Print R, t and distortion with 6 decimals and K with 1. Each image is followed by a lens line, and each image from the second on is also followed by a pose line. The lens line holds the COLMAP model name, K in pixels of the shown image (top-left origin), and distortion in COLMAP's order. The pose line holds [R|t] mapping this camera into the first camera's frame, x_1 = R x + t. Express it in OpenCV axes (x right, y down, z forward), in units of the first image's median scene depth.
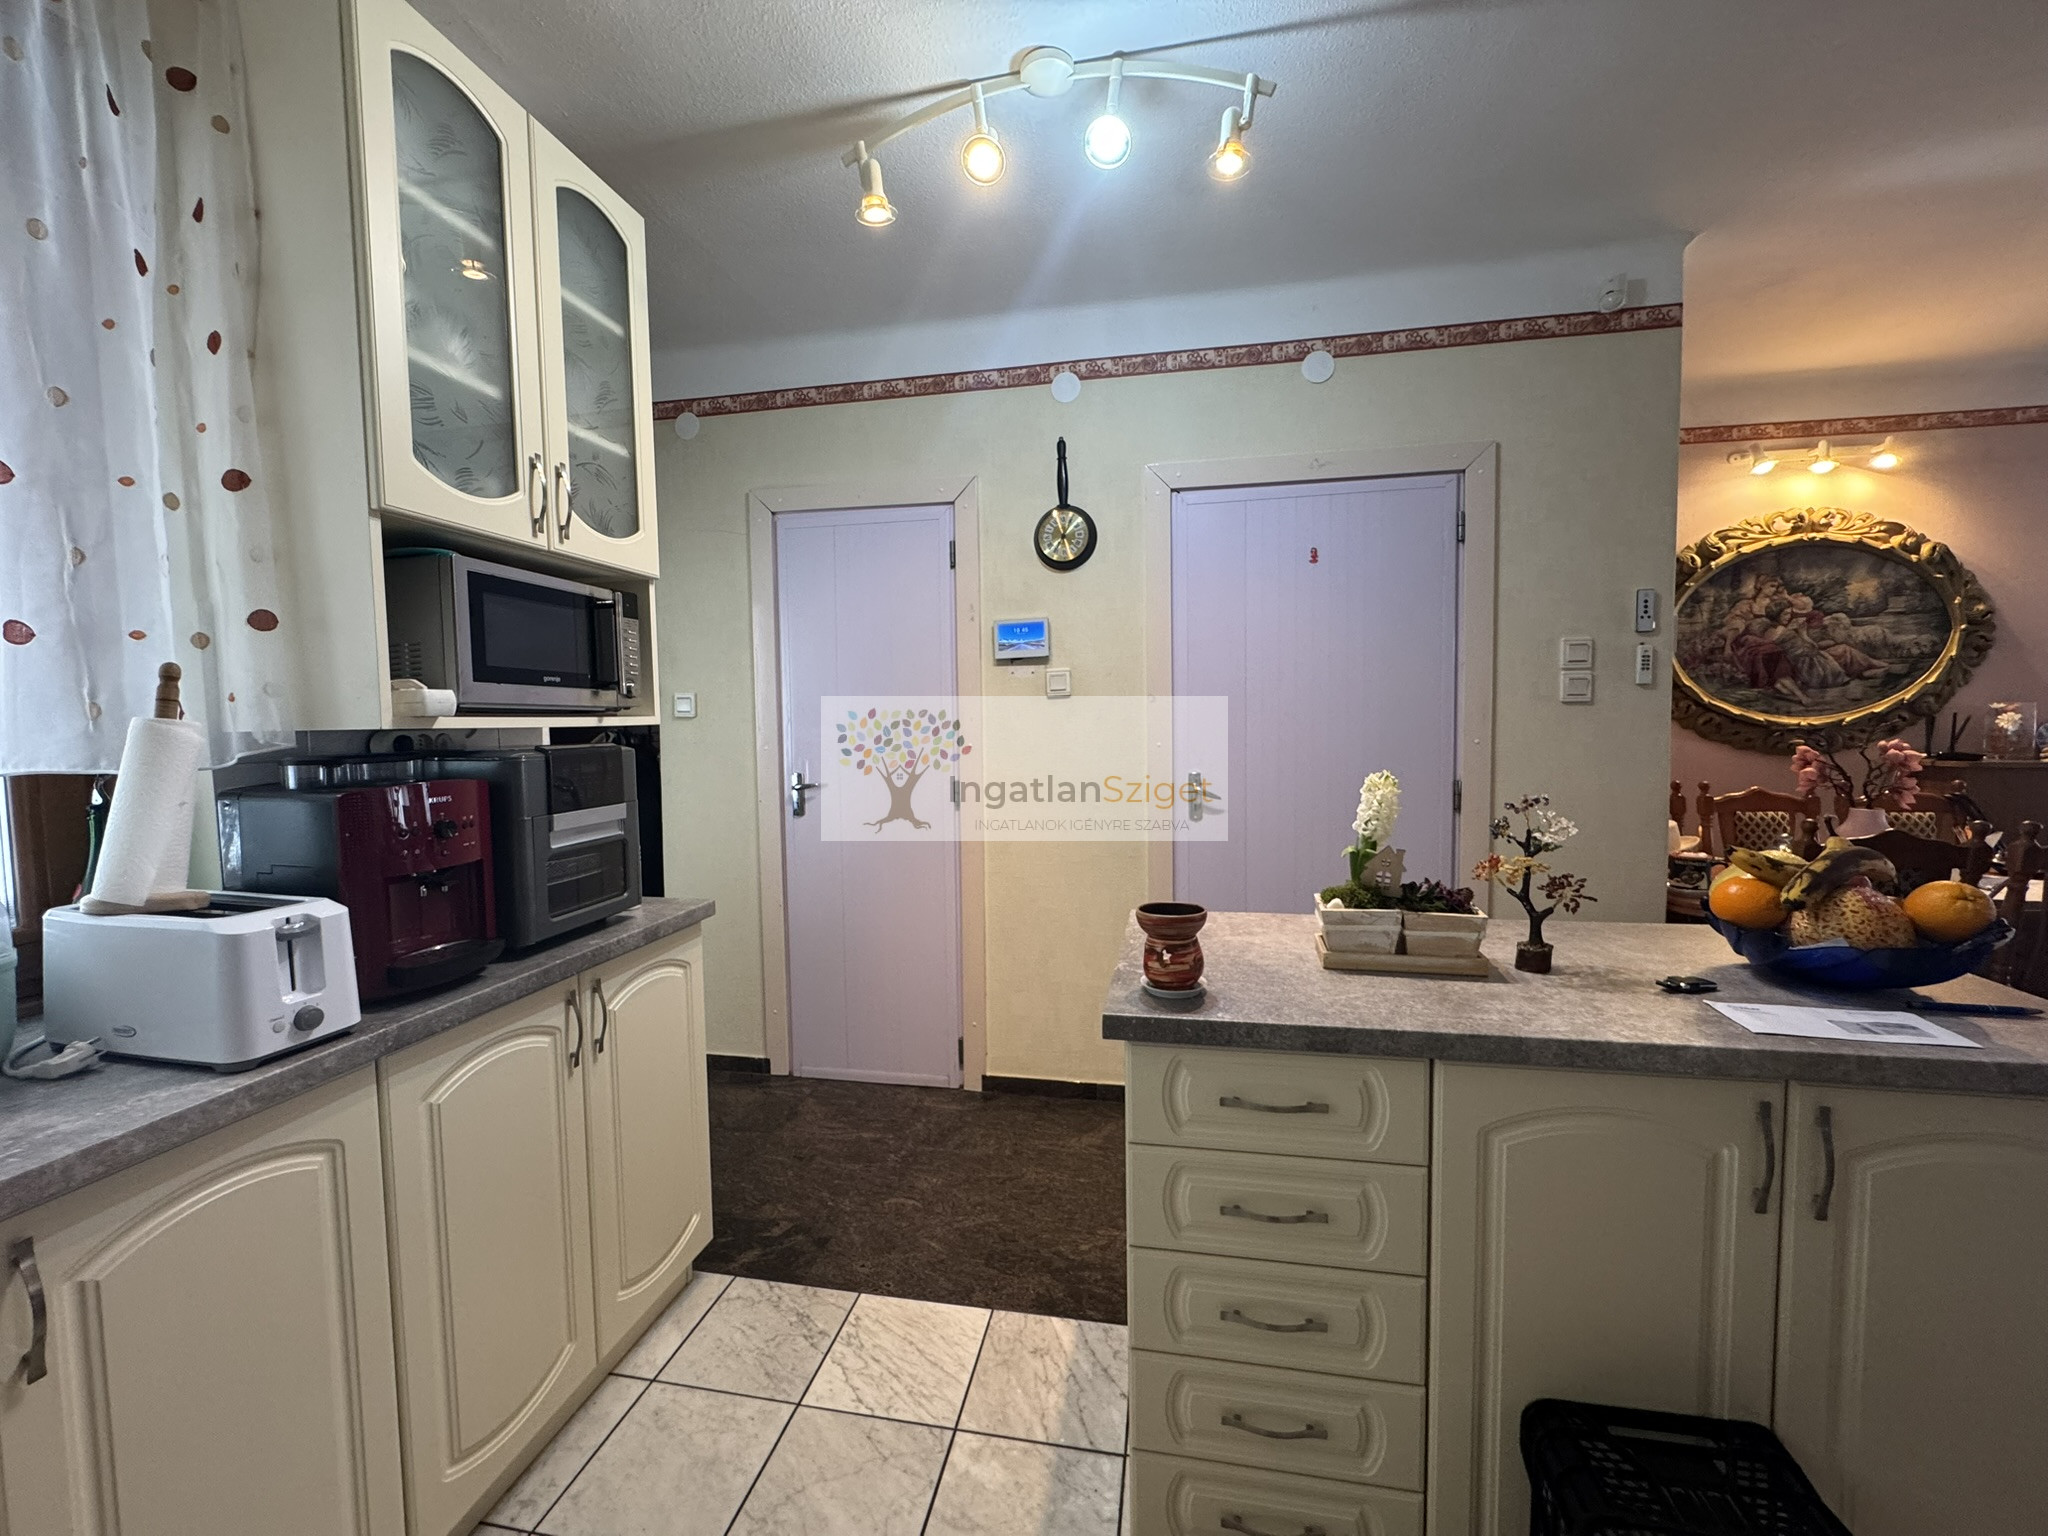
lens RADIAL K [[817.4, 0, 1022.4], [0, 817.4, 766.0], [0, 0, 1]] dist [-0.001594, 0.000212]
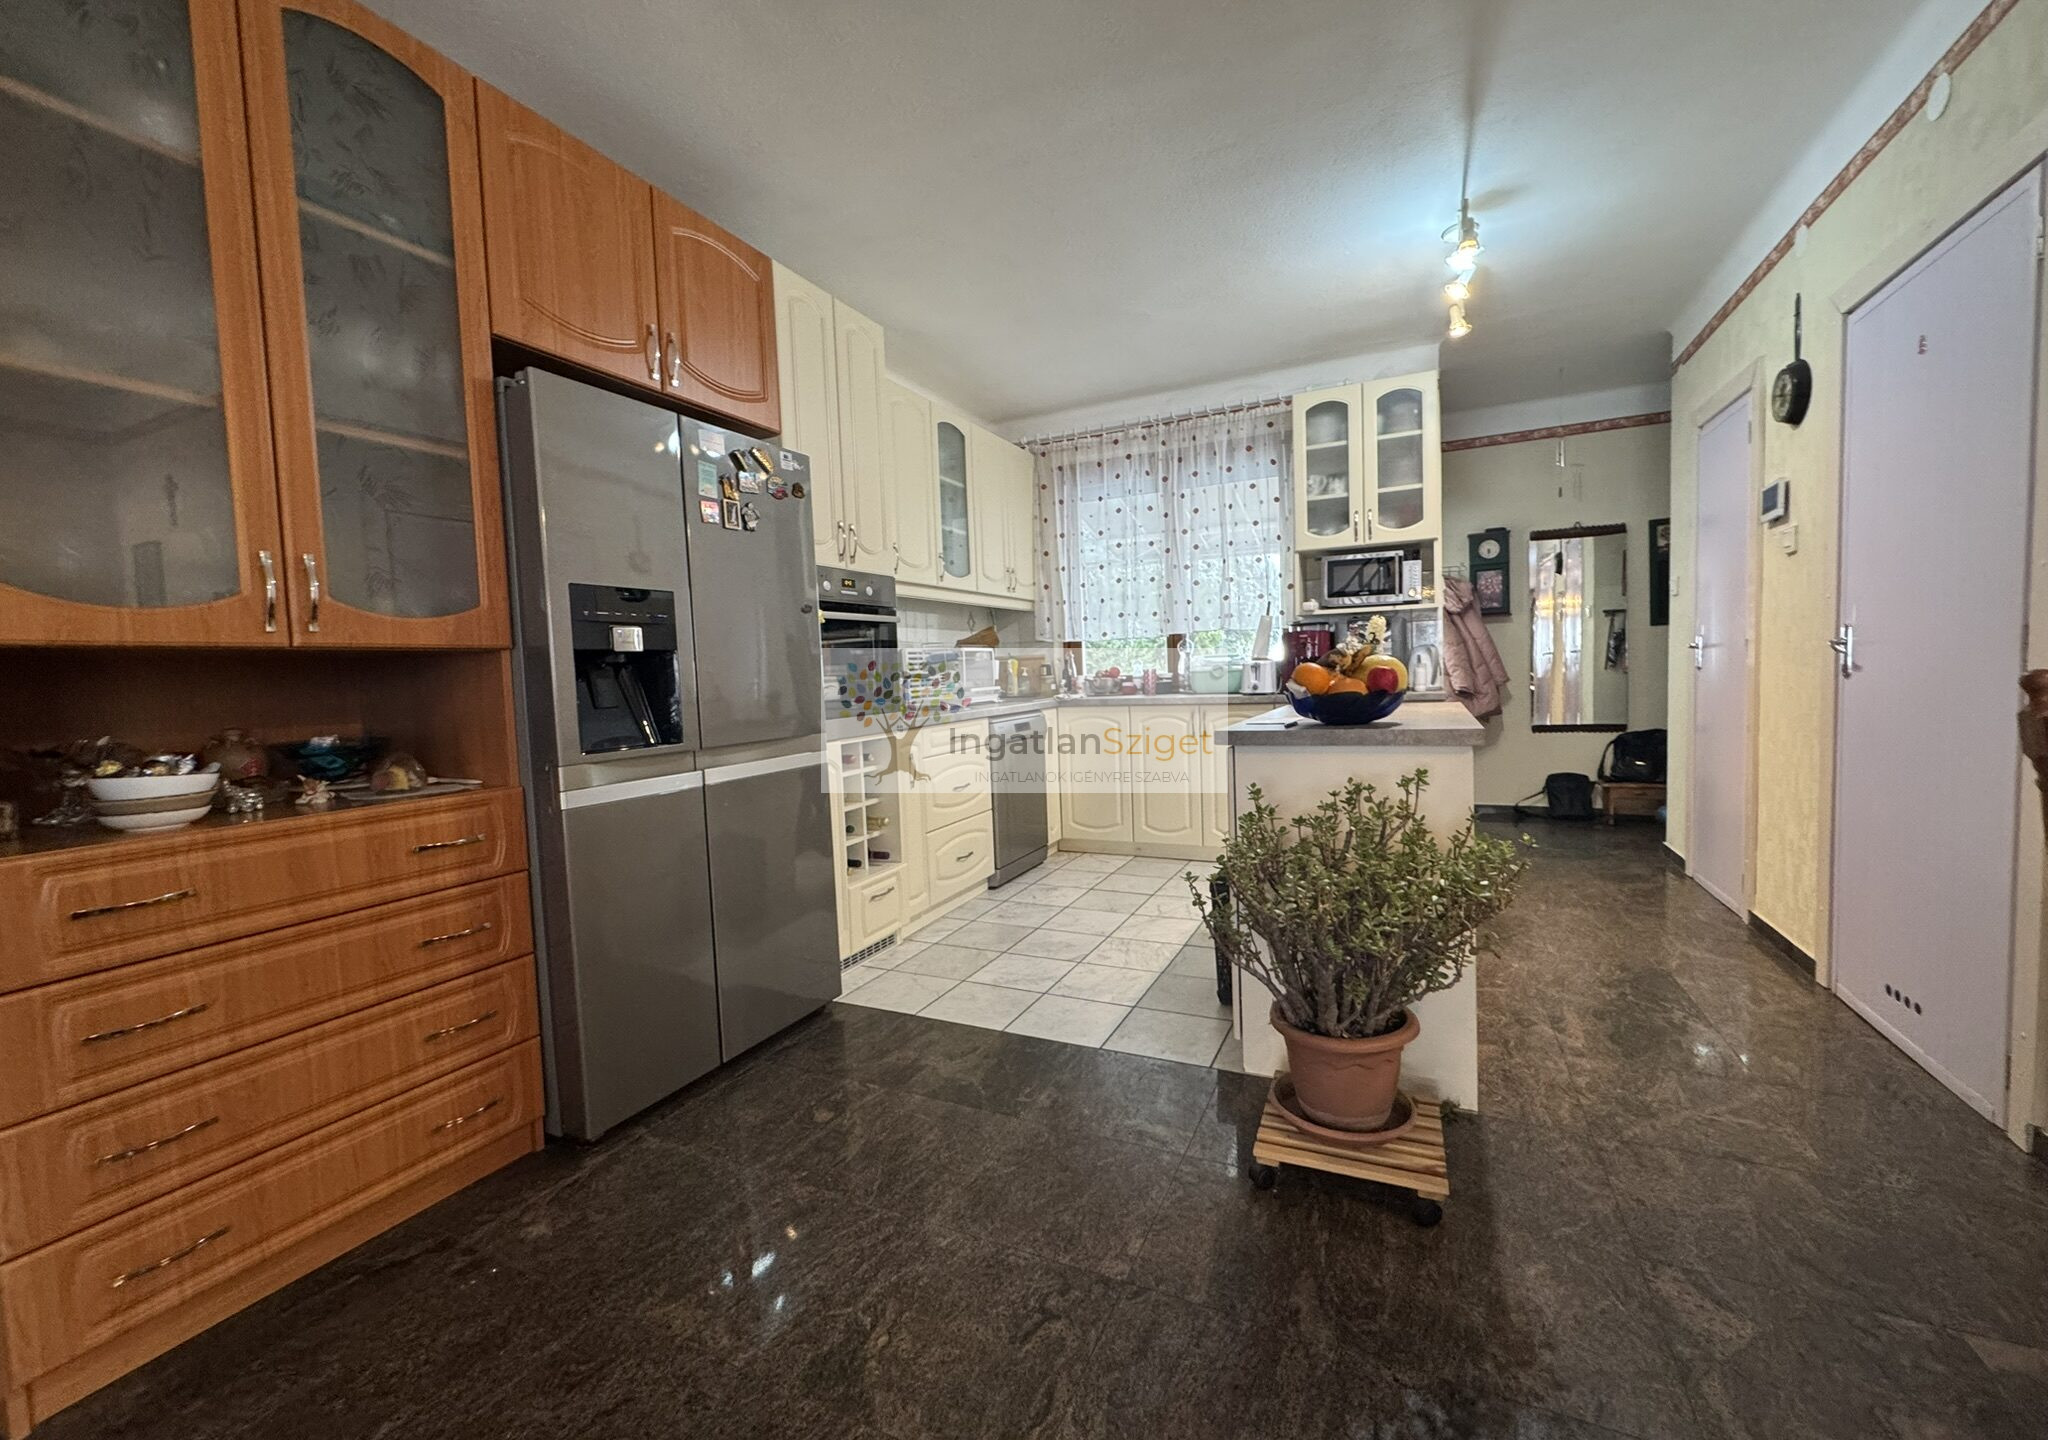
lens RADIAL K [[817.2, 0, 1024.0], [0, 817.2, 720.0], [0, 0, 1]] dist [0.000757, -0.000181]
pose [[-0.249839, 0.084442, -0.964598, 2.338063], [-0.016743, 0.995664, 0.091498, 0.081033], [0.968143, 0.039010, -0.247342, 0.618212]]
